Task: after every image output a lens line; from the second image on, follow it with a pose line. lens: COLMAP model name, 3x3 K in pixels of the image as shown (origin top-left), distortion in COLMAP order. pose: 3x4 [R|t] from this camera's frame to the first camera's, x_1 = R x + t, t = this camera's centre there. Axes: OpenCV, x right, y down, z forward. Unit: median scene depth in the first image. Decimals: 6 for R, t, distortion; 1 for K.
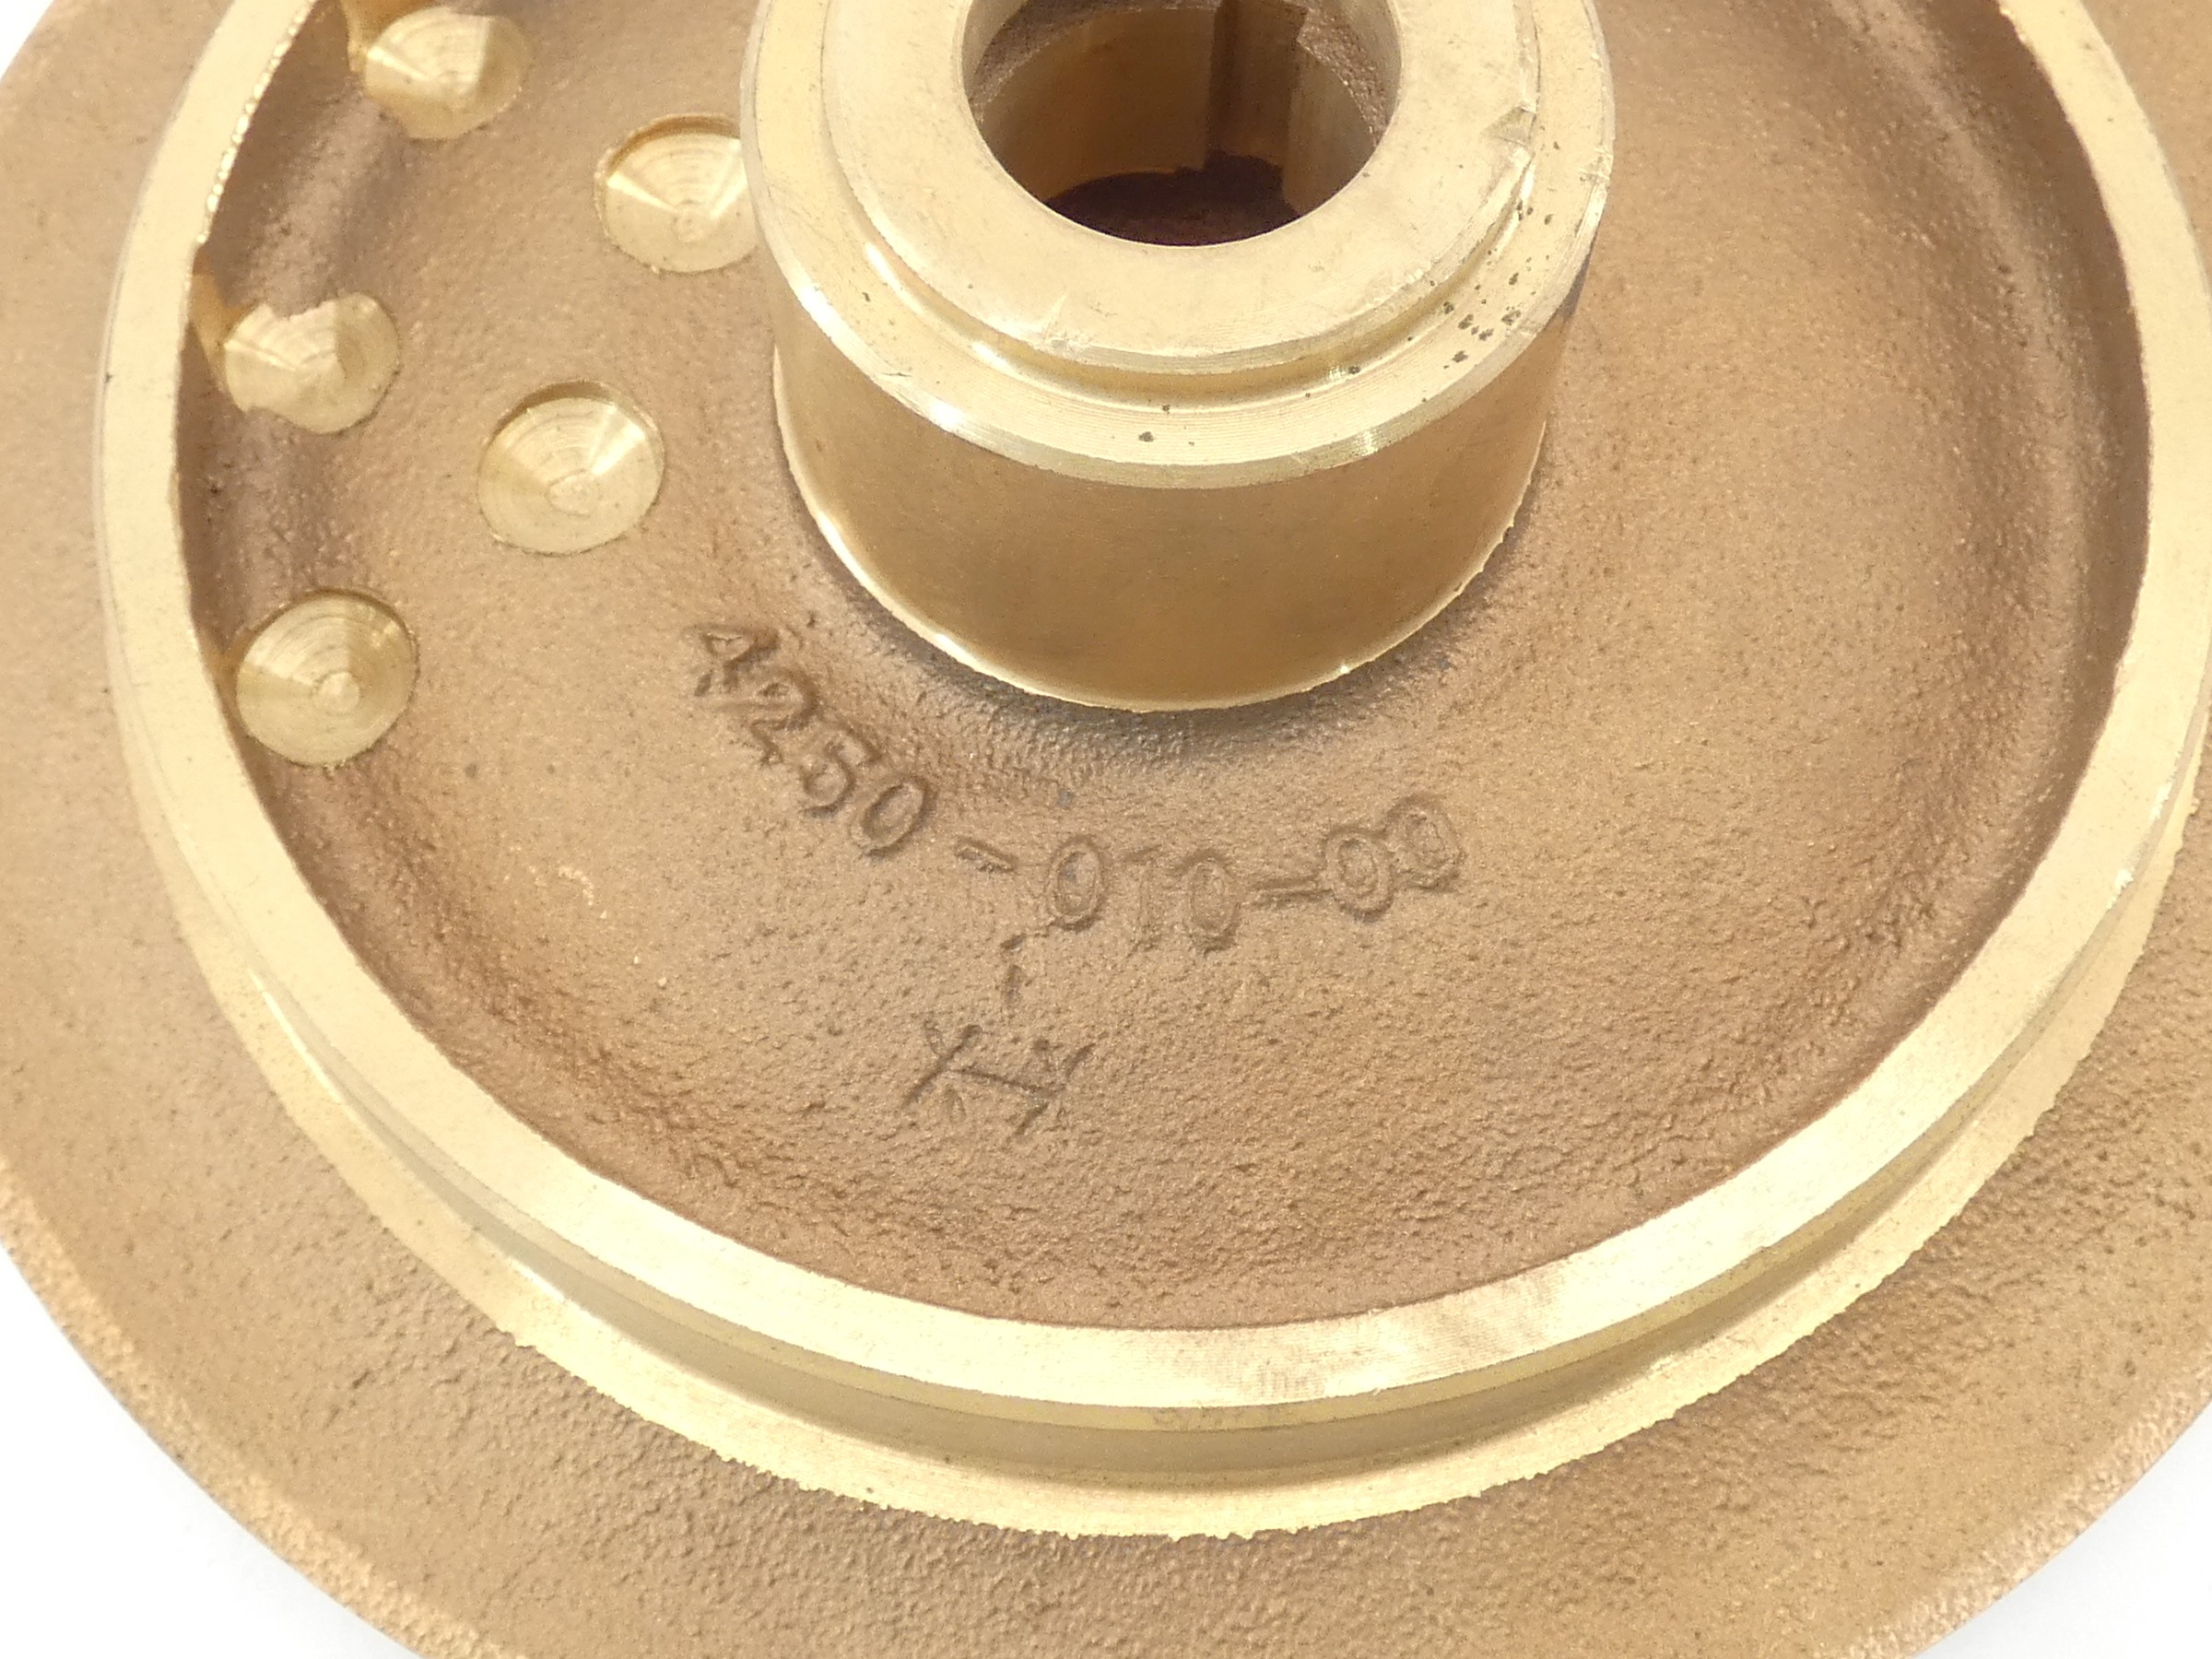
lens RADIAL K [[1288.1, 0, 1116.8], [0, 1288.1, 821.8], [0, 0, 1]] dist [0.000432, -0.000291]
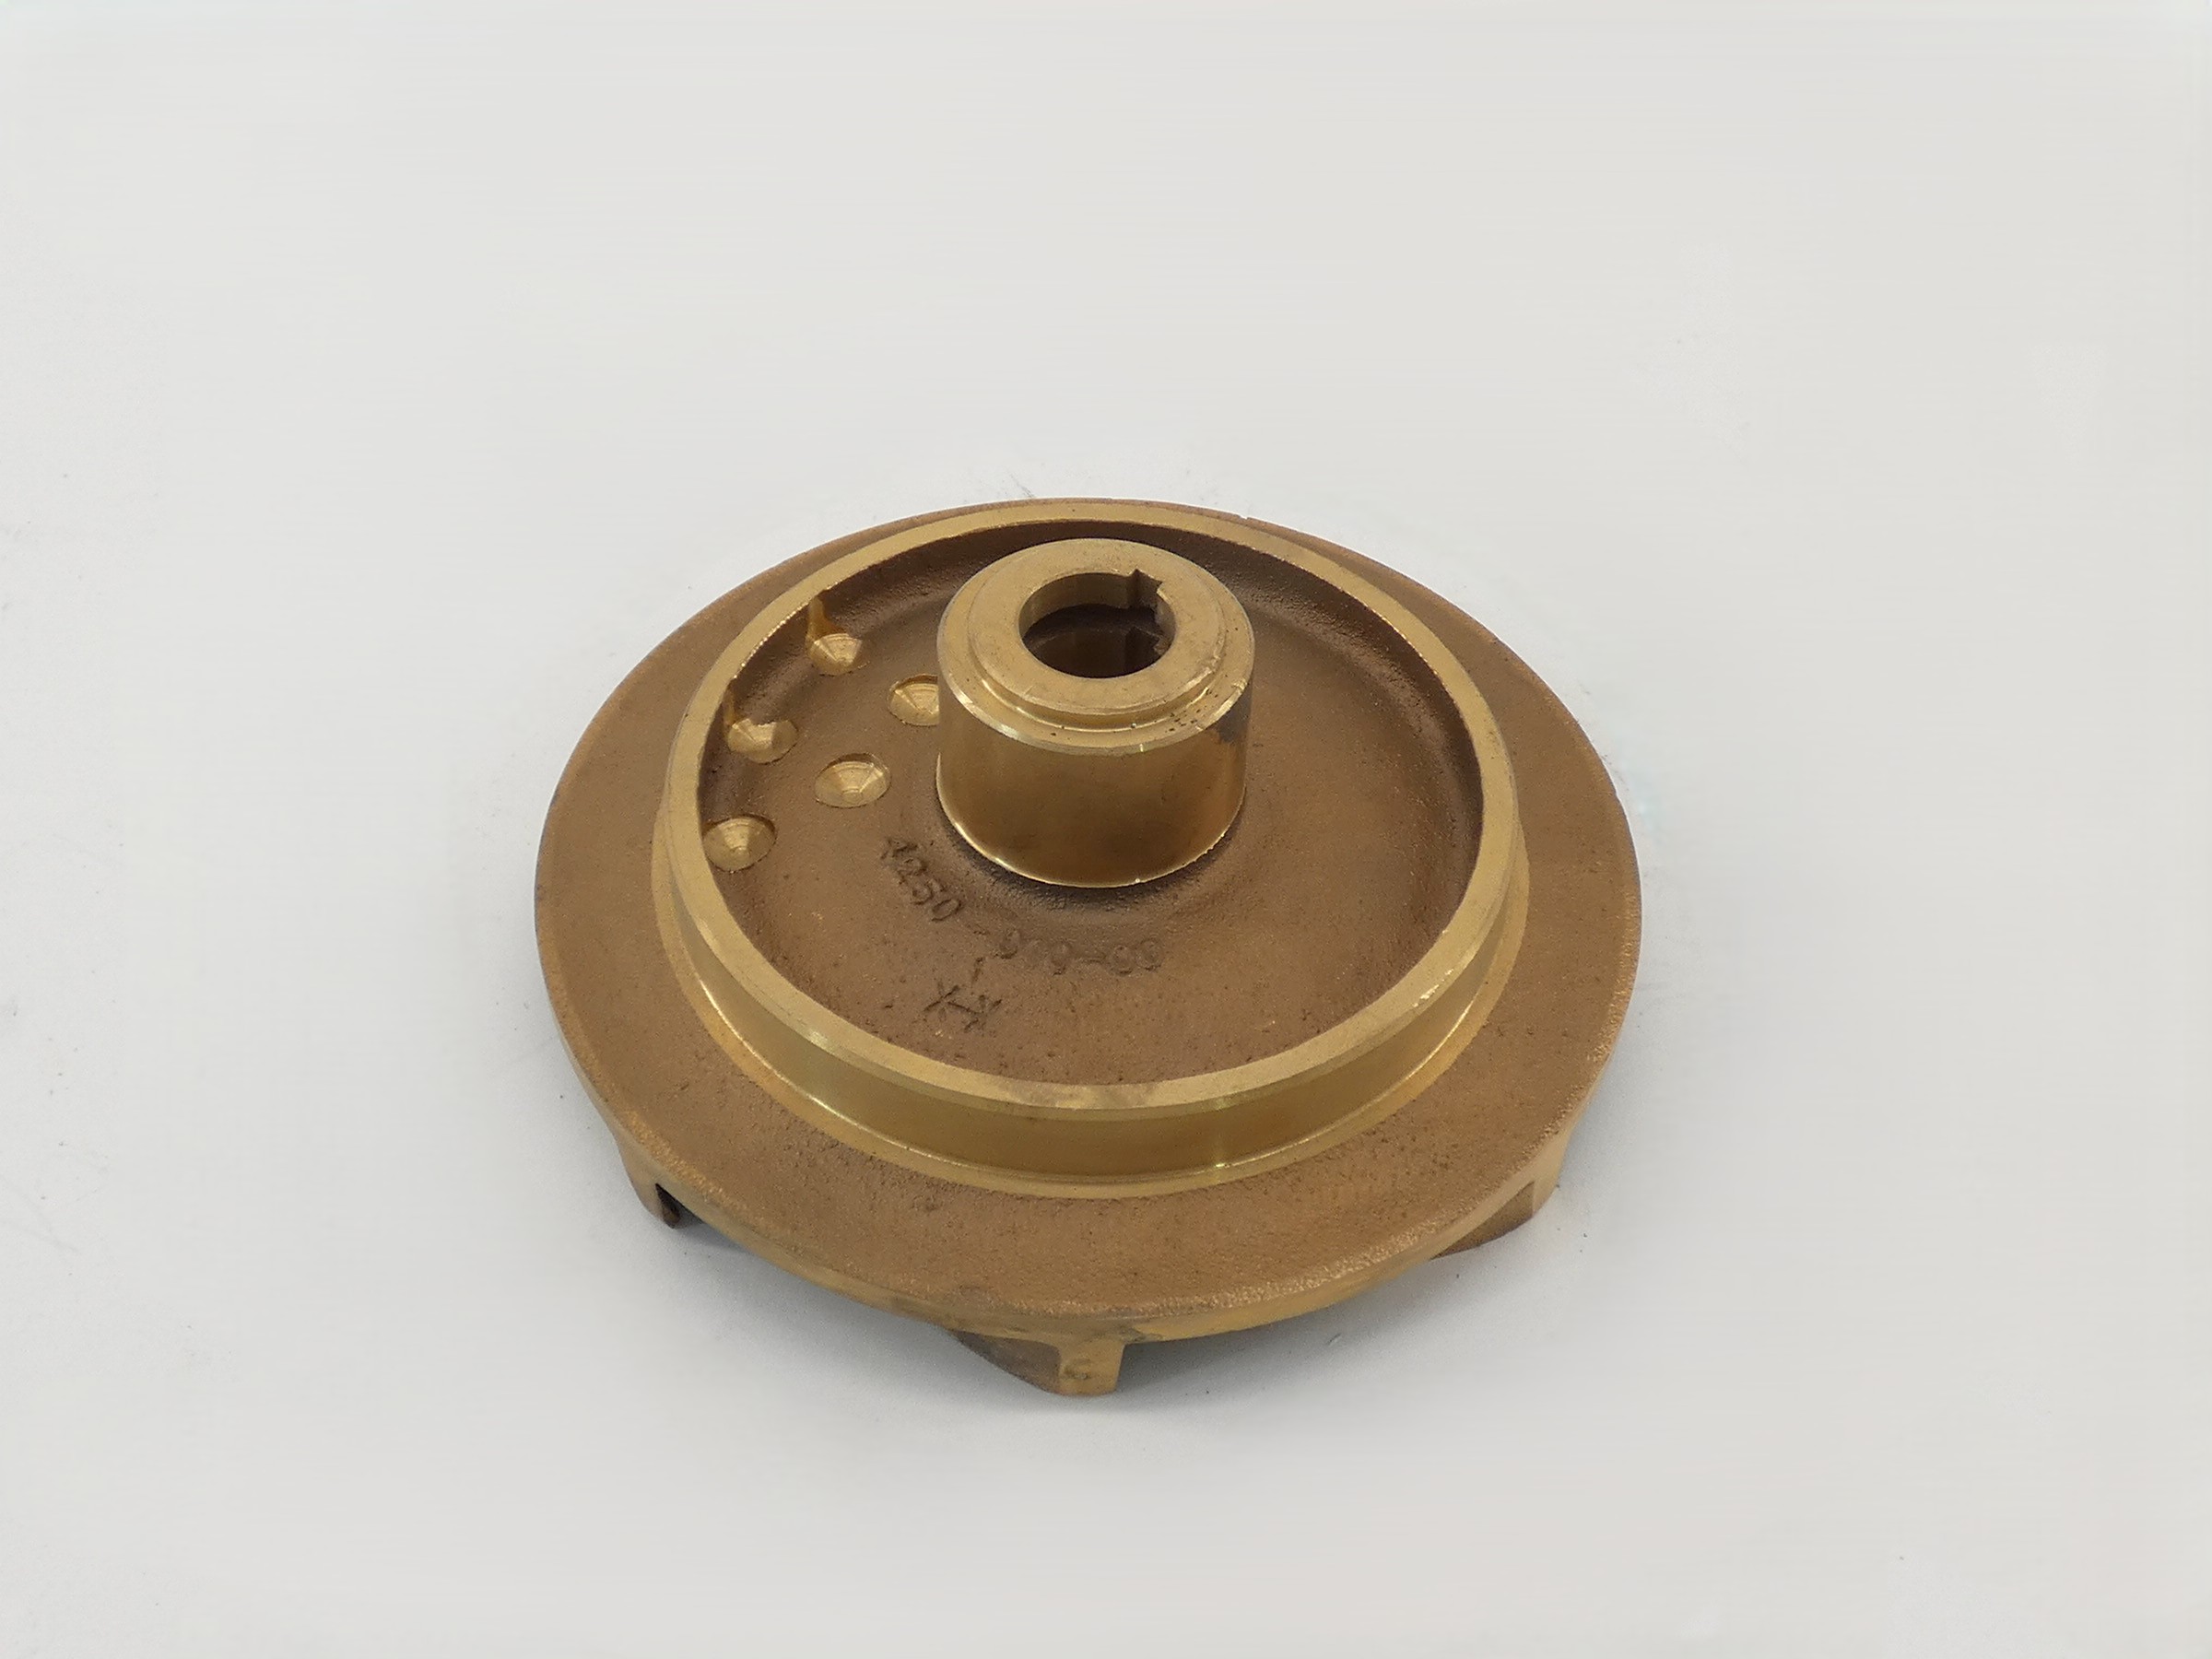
lens RADIAL K [[1288.1, 0, 1116.8], [0, 1288.1, 821.8], [0, 0, 1]] dist [0.000432, -0.000291]
pose [[0.983250, 0.114257, -0.141999, 0.486868], [-0.164623, 0.891096, -0.422903, 0.841674], [0.078215, 0.439196, 0.894980, -1.277865]]
